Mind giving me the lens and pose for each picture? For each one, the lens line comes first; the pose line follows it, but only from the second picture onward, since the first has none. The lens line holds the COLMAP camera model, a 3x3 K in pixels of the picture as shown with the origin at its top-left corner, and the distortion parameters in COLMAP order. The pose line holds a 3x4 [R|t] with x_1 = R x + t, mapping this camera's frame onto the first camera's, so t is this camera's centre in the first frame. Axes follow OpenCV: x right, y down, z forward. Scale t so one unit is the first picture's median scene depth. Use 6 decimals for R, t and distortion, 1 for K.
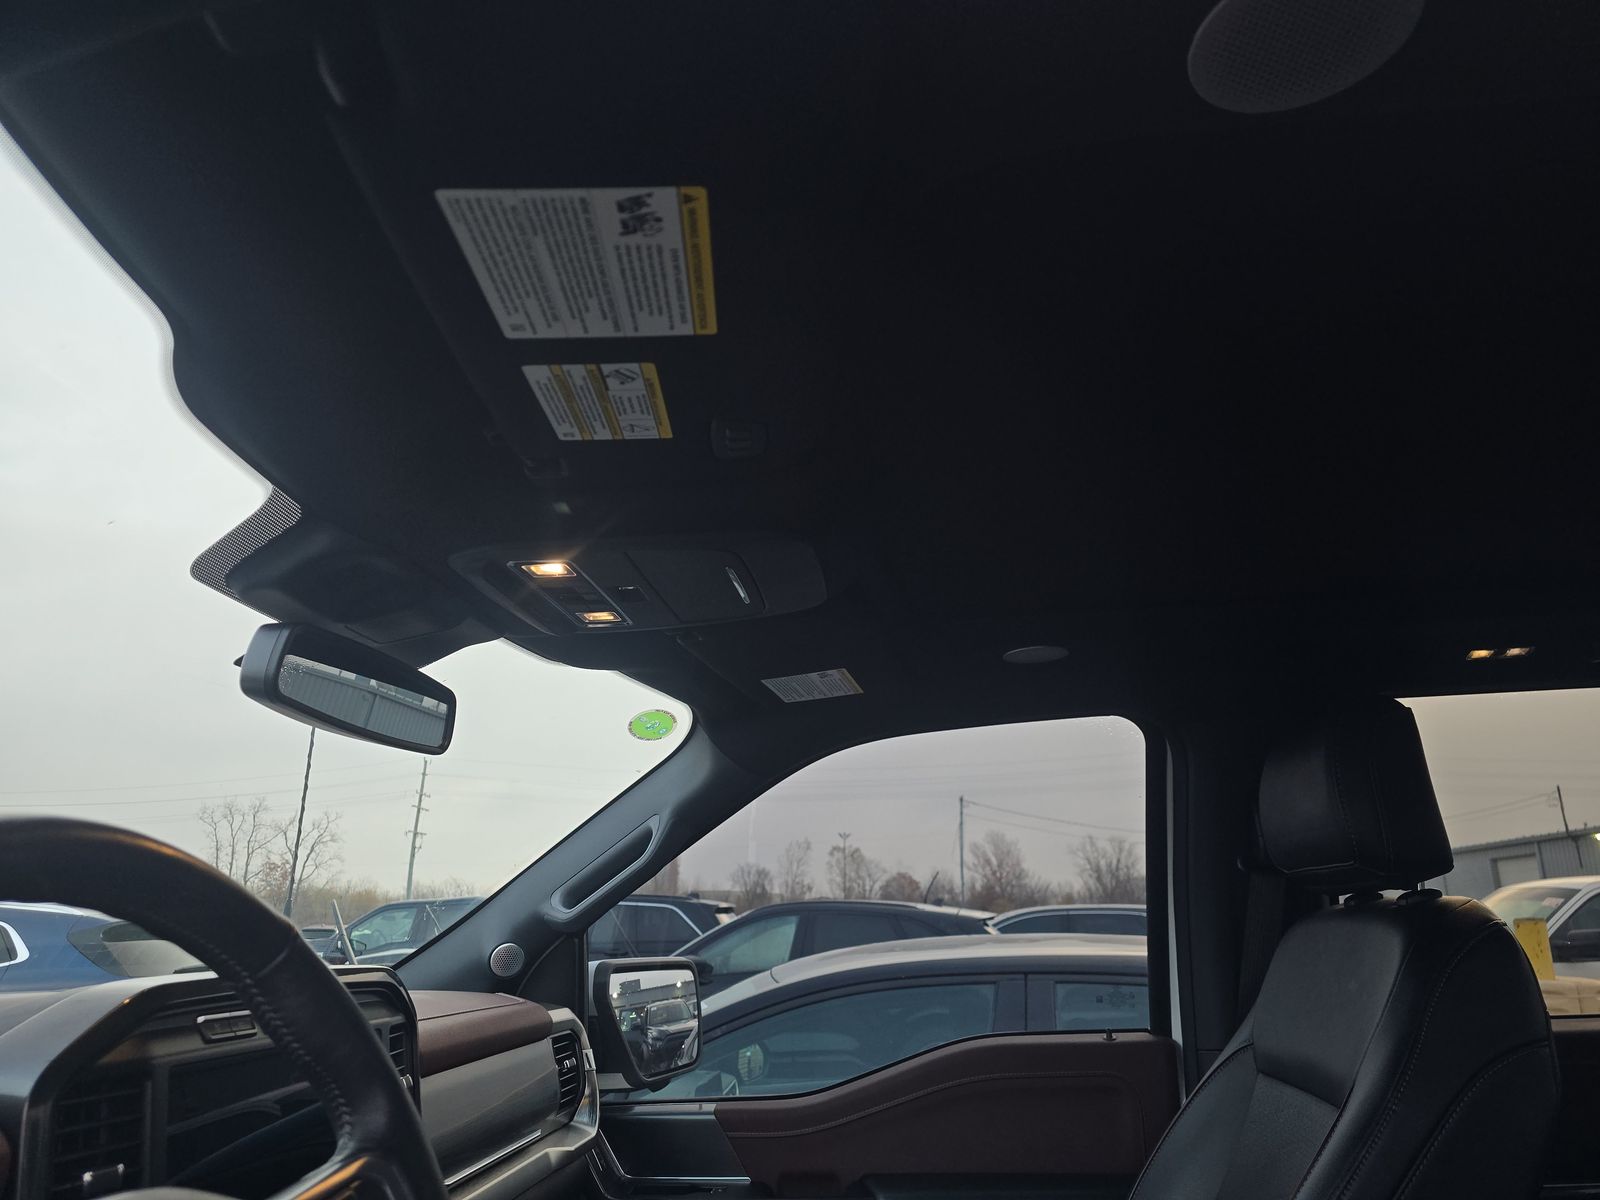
lens RADIAL K [[1059.9, 0, 804.0], [0, 1059.9, 563.0], [0, 0, 1]] dist [0.062245, -0.073400]
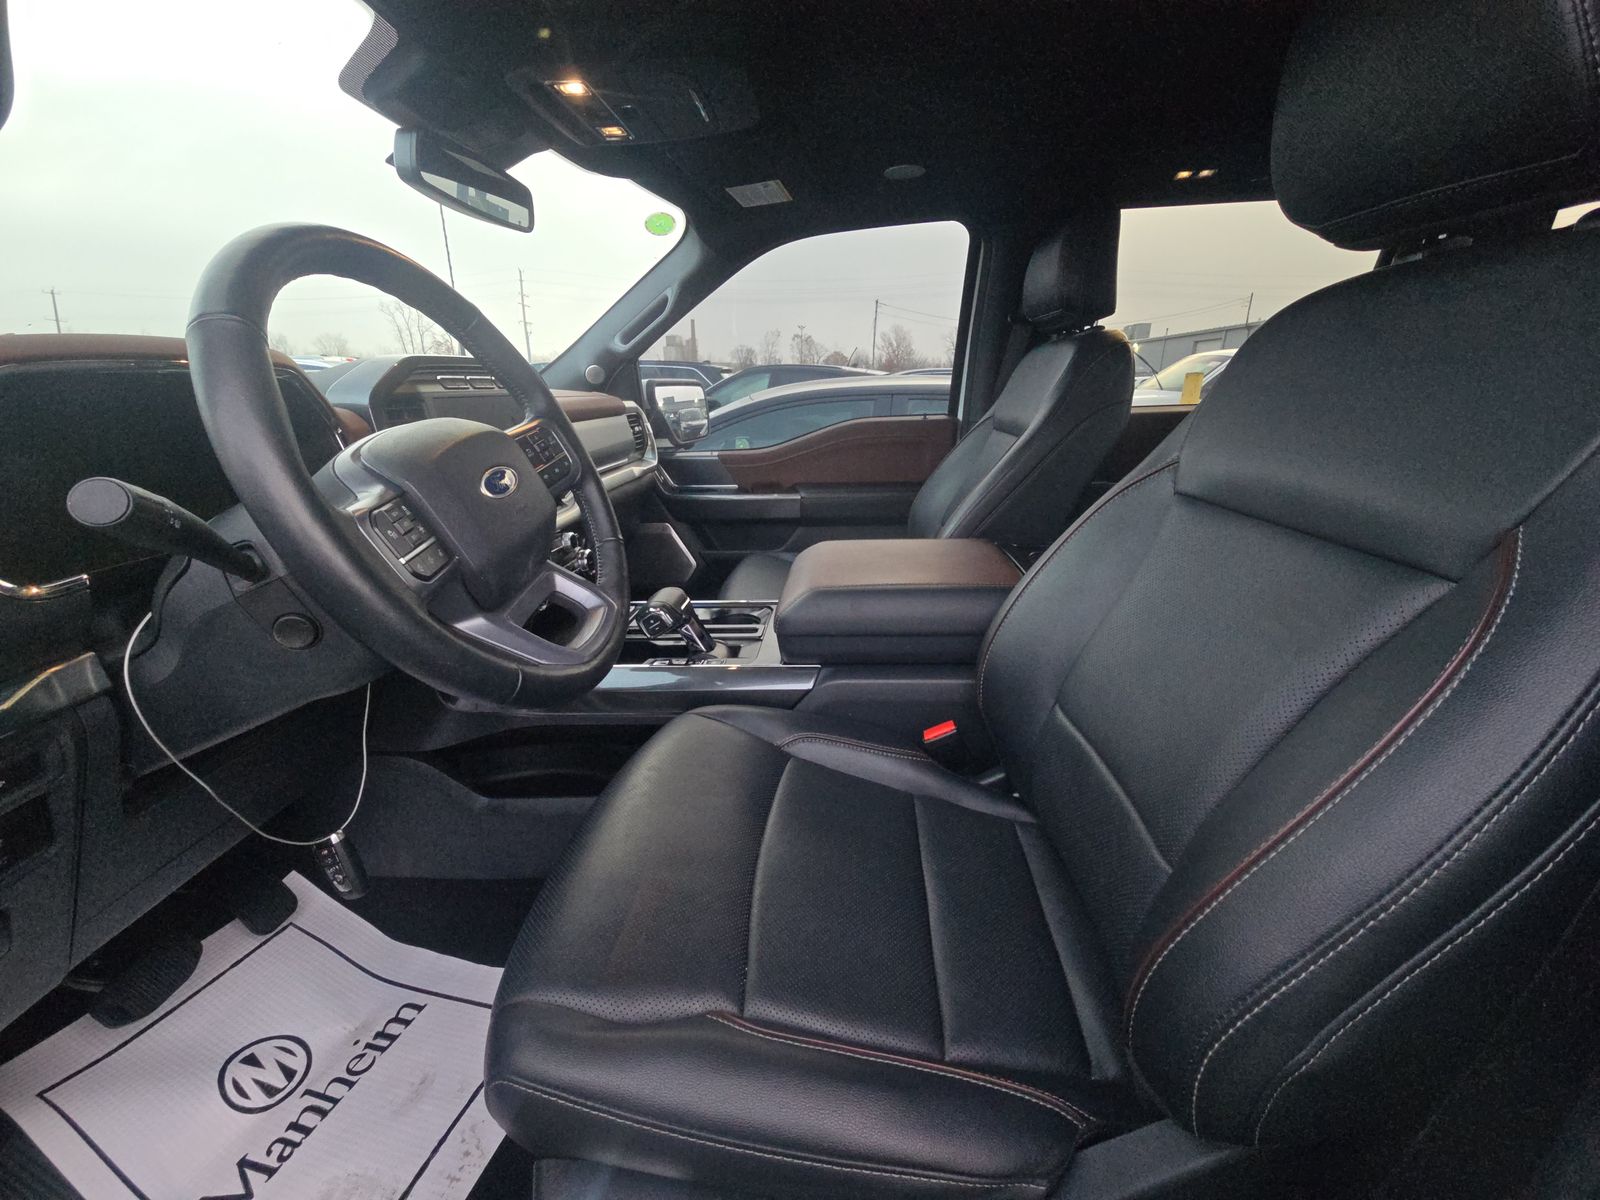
lens RADIAL K [[651.6, 0, 800.0], [0, 651.6, 600.0], [0, 0, 1]] dist [0.011970, -0.008096]
pose [[0.999480, -0.006146, 0.031648, 0.028329], [-0.014066, 0.800166, 0.599613, 0.013692], [-0.029009, -0.599746, 0.799664, -0.109120]]
